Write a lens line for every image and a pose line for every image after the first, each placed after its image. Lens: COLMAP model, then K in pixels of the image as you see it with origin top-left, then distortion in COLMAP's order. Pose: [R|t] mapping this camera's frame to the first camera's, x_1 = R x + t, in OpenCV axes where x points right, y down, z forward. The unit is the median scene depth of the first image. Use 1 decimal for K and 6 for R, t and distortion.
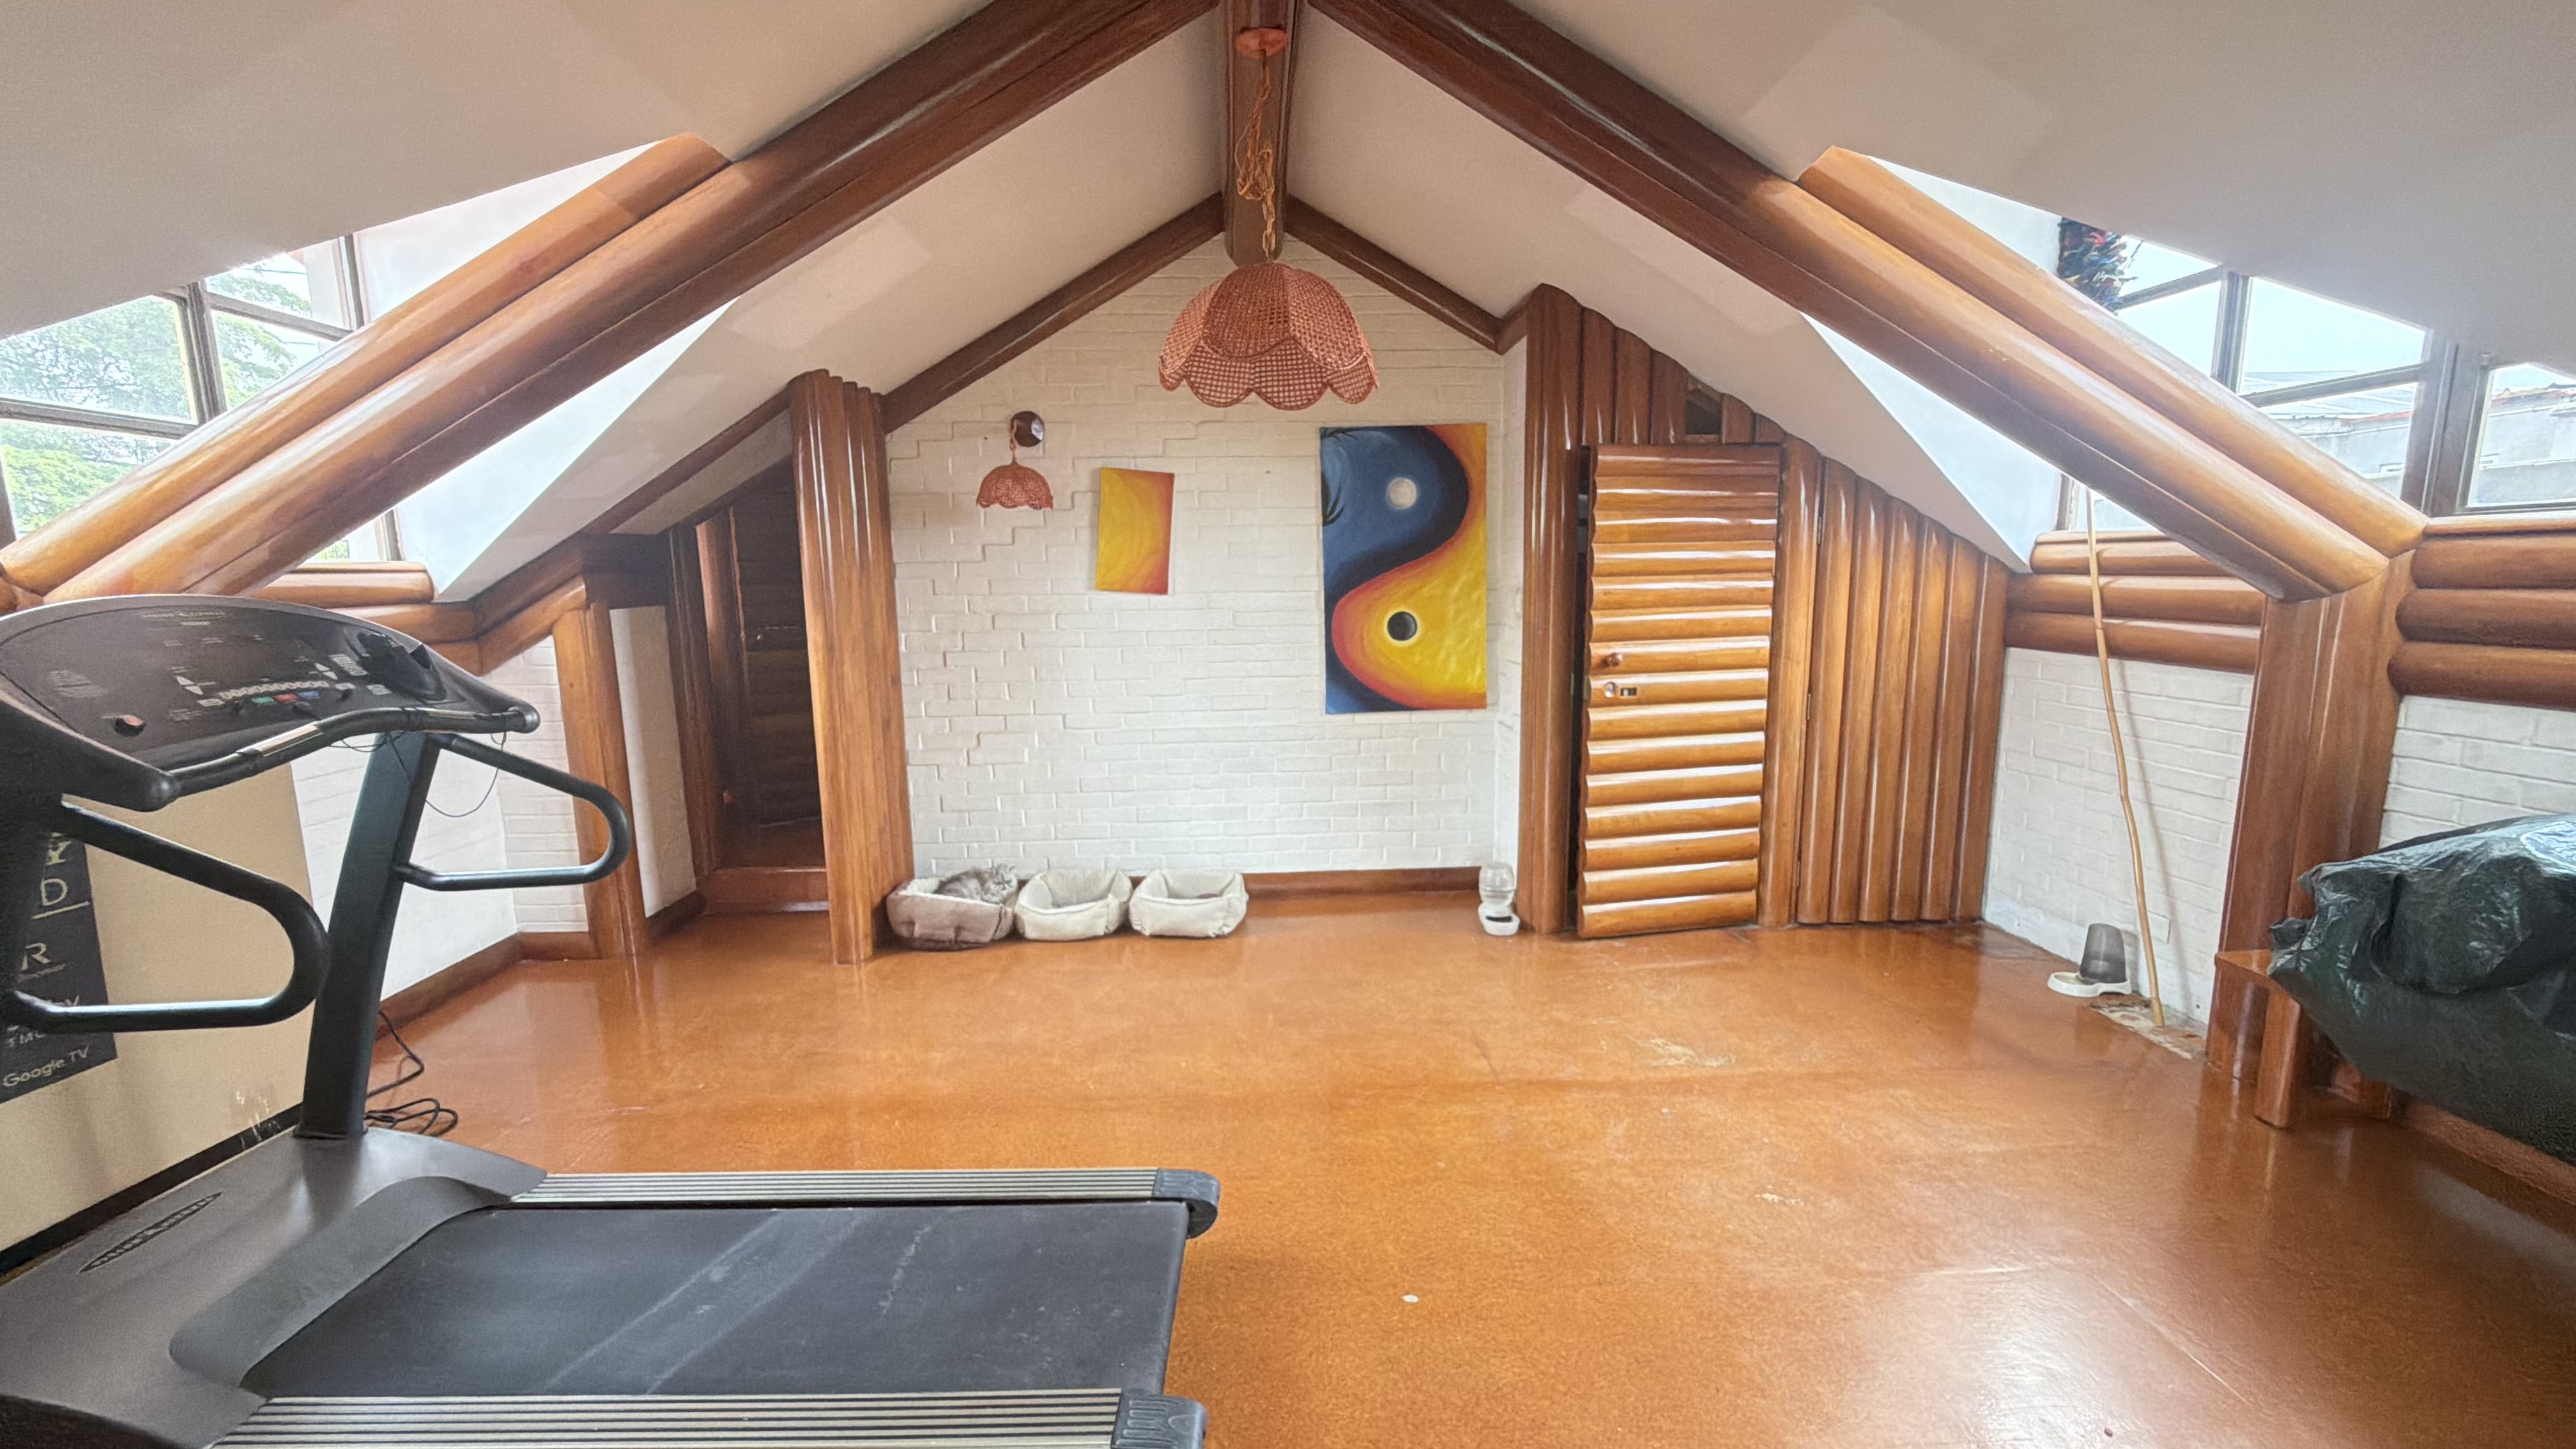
lens RADIAL K [[1024.5, 0, 1281.1], [0, 1024.5, 725.5], [0, 0, 1]] dist [0.001832, 0.000040]
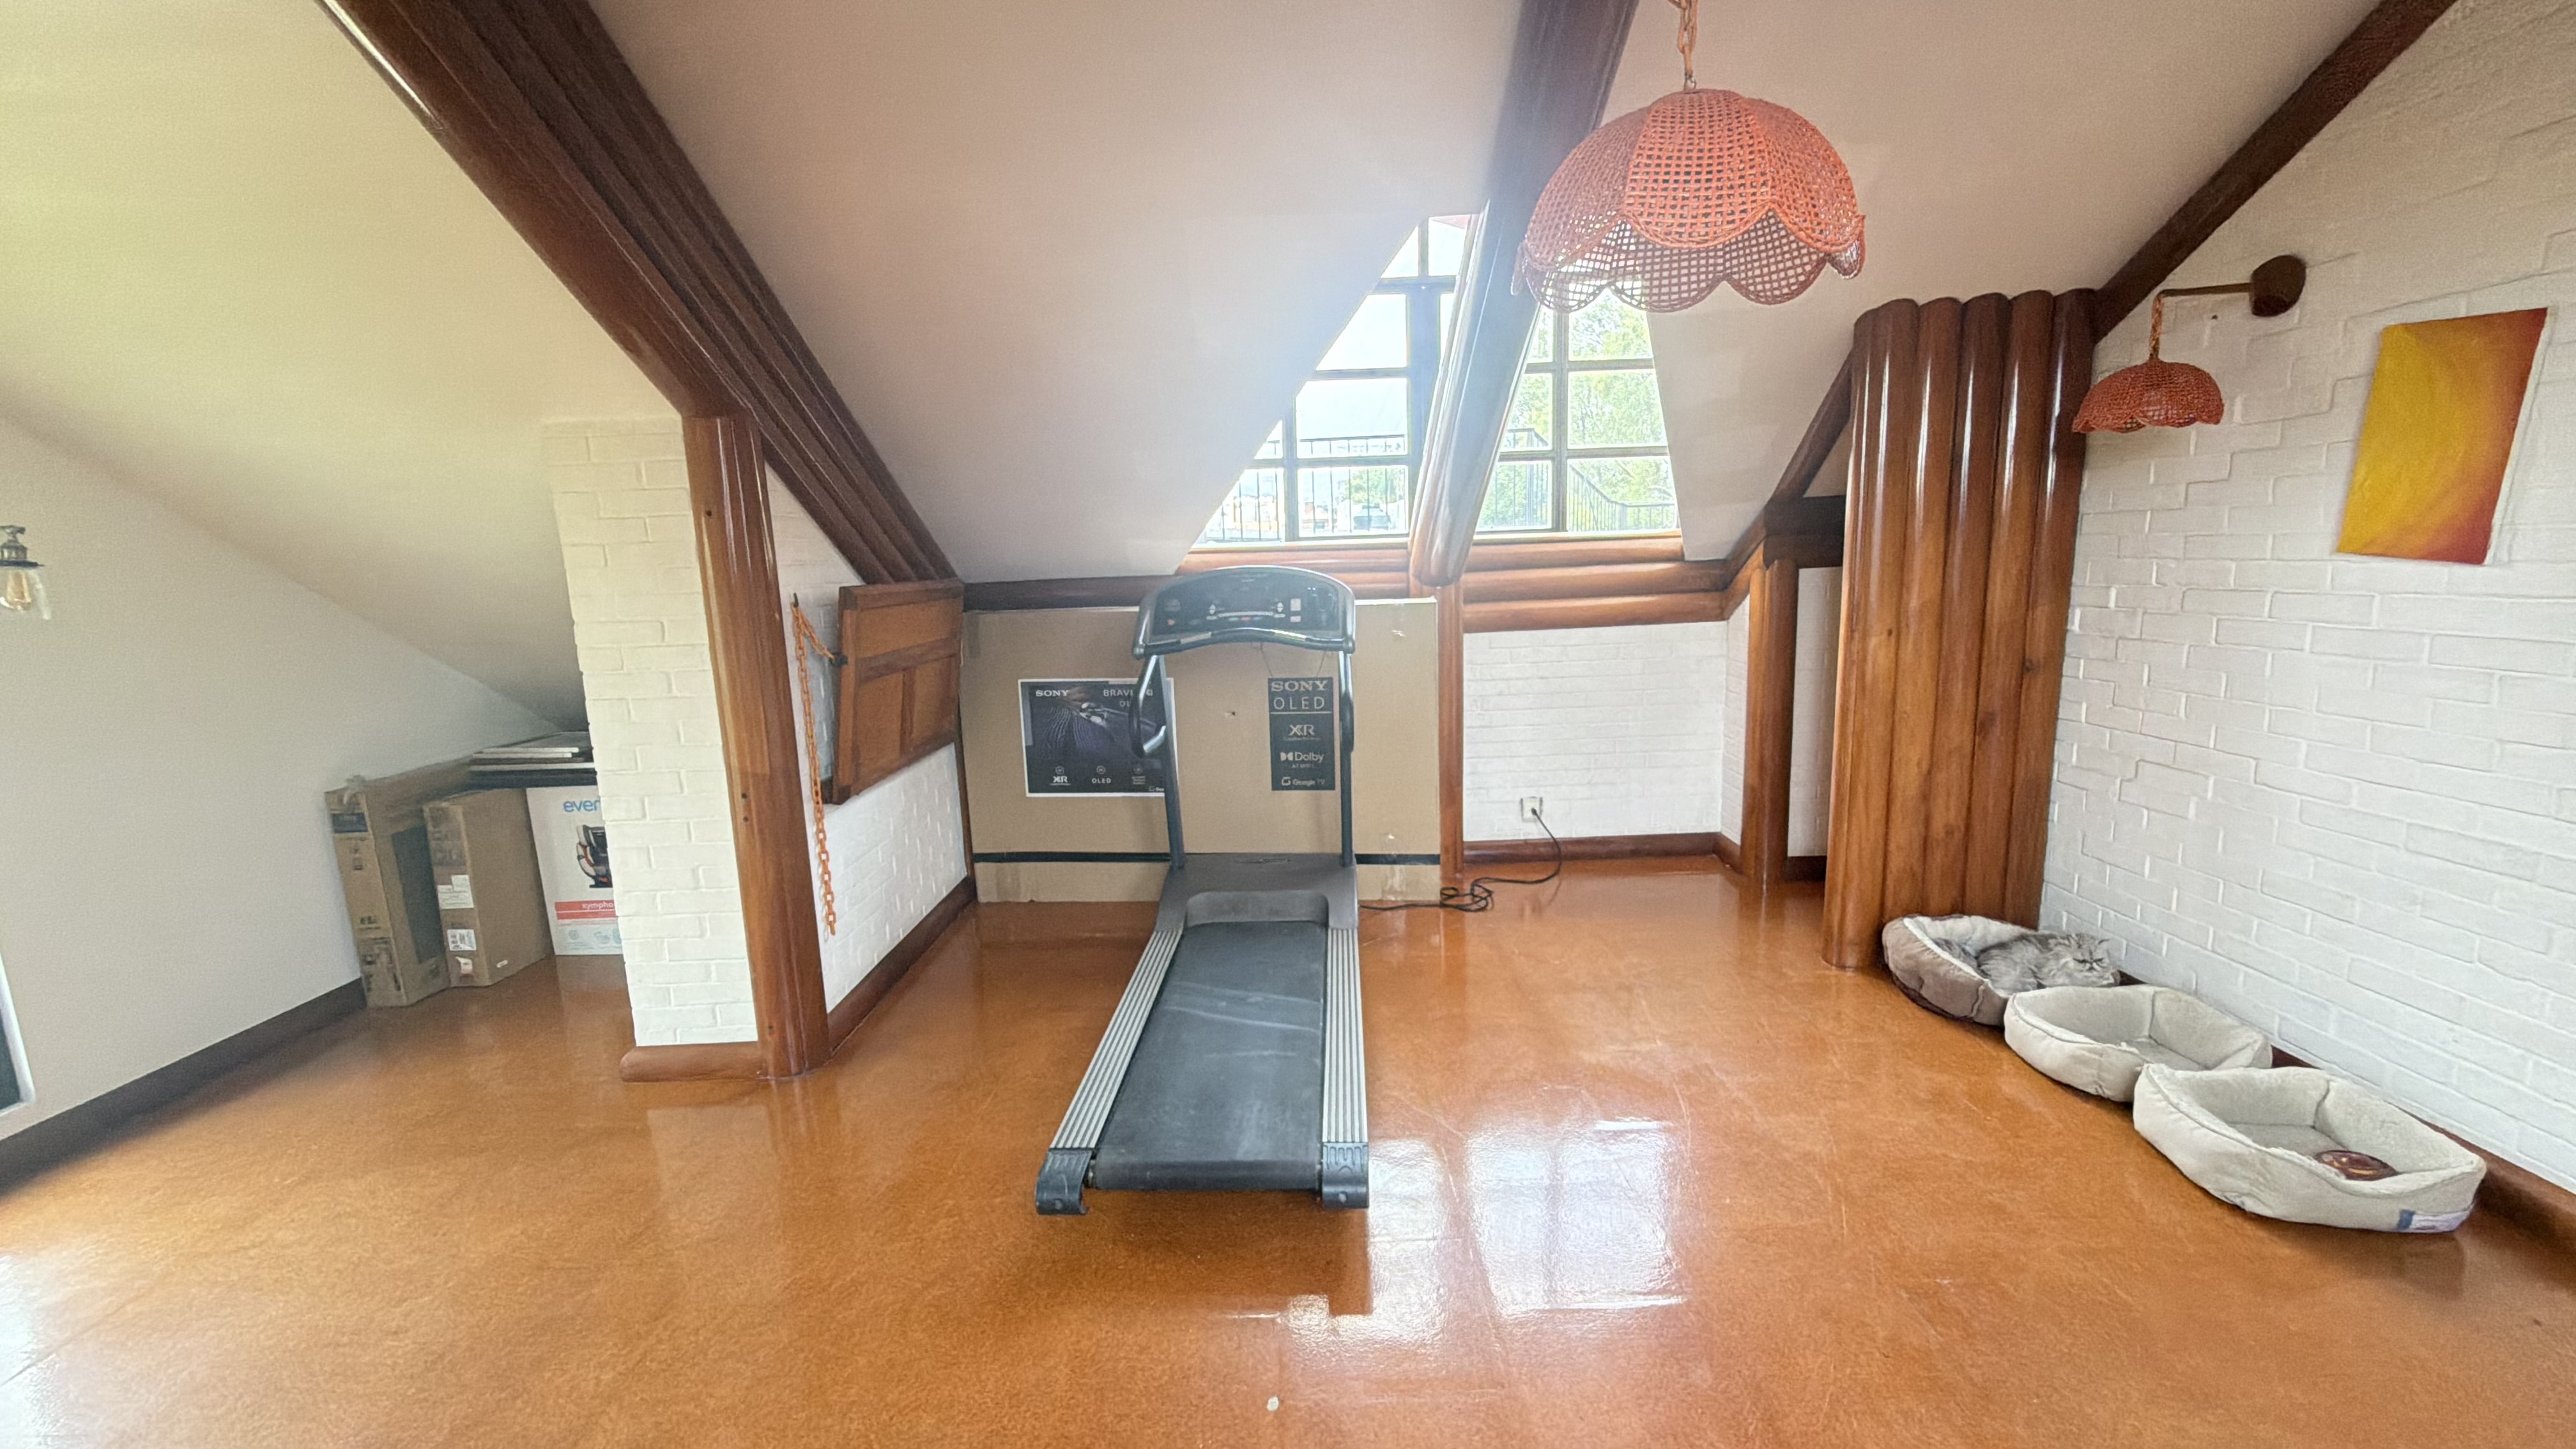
lens RADIAL K [[1024.5, 0, 1281.1], [0, 1024.5, 725.5], [0, 0, 1]] dist [0.001832, 0.000040]
pose [[-0.037888, 0.176293, -0.983608, 0.442201], [-0.115512, 0.976944, 0.179548, -0.079885], [0.992583, 0.120421, -0.016650, 0.478797]]
